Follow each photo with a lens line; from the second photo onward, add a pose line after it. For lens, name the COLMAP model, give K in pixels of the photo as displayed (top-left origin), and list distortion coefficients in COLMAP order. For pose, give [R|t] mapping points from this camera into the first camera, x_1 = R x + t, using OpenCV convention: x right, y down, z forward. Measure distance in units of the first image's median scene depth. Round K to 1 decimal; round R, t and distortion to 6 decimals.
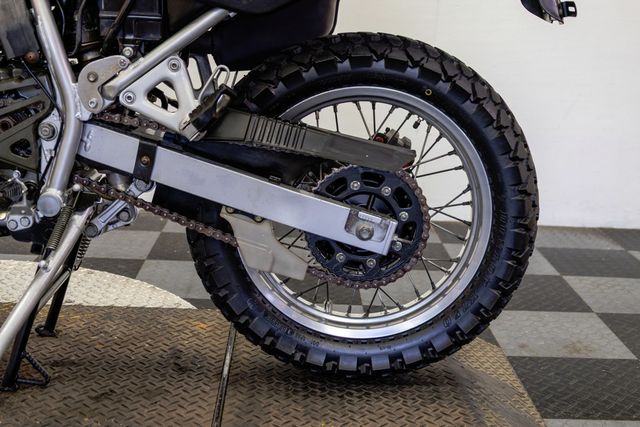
lens RADIAL K [[916.9, 0, 320.0], [0, 916.9, 213.5], [0, 0, 1]] dist [0.042487, 0.047462]
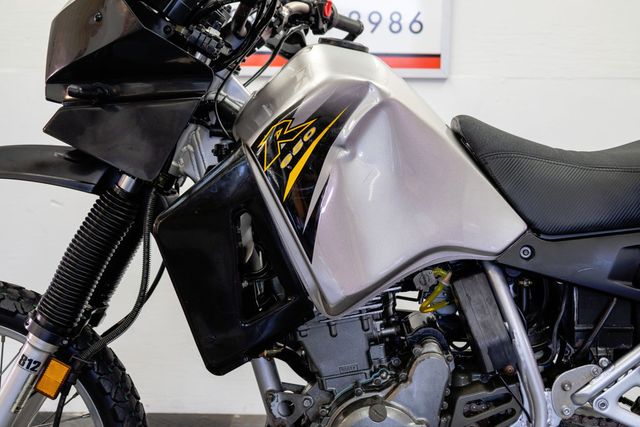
lens RADIAL K [[916.9, 0, 320.0], [0, 916.9, 213.5], [0, 0, 1]] dist [0.042487, 0.047462]
pose [[0.999191, -0.035618, -0.018664, -0.470627], [0.033064, 0.991885, -0.122761, -0.210134], [0.022885, 0.122045, 0.992261, -0.064355]]
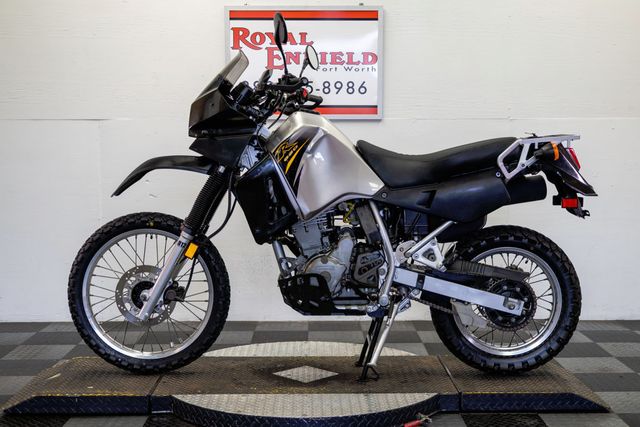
lens RADIAL K [[916.9, 0, 320.0], [0, 916.9, 213.5], [0, 0, 1]] dist [0.042487, 0.047462]
pose [[0.998569, -0.049102, -0.021204, -0.390730], [0.045212, 0.986748, -0.155832, 0.132798], [0.028575, 0.154651, 0.987556, -1.456054]]
